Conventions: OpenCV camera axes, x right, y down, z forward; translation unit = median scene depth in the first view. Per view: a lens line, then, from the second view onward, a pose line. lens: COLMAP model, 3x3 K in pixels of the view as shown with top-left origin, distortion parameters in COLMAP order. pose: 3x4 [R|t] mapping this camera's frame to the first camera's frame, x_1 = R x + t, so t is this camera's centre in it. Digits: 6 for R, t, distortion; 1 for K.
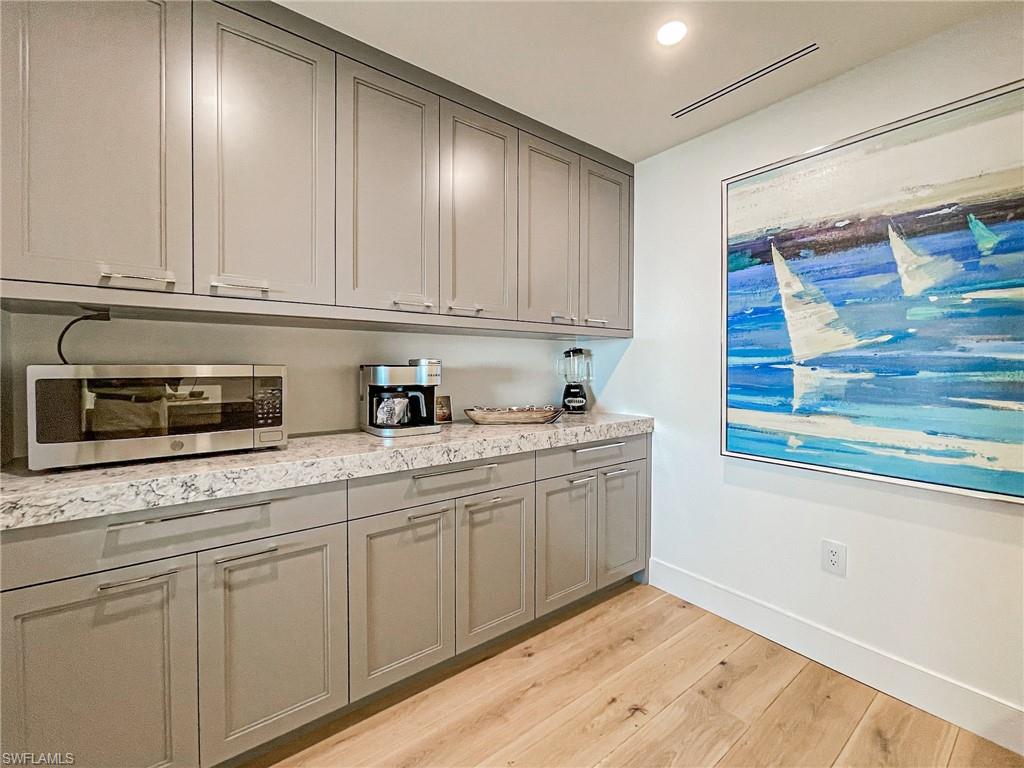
lens RADIAL K [[434.4, 0, 513.0], [0, 434.4, 375.7], [0, 0, 1]] dist [0.000133, -0.000130]
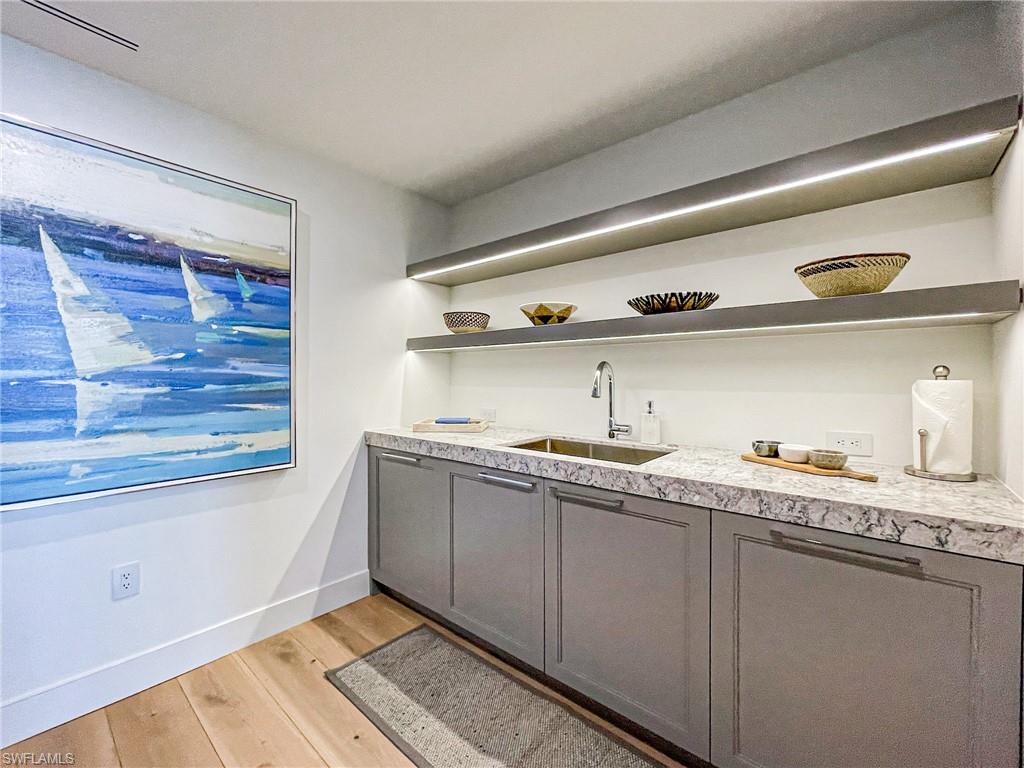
lens RADIAL K [[434.4, 0, 513.0], [0, 434.4, 375.7], [0, 0, 1]] dist [0.000133, -0.000130]
pose [[-0.203997, -0.005462, 0.978956, -0.399945], [0.015243, 0.999845, 0.008755, -0.030904], [-0.978853, 0.016709, -0.203882, 0.379852]]
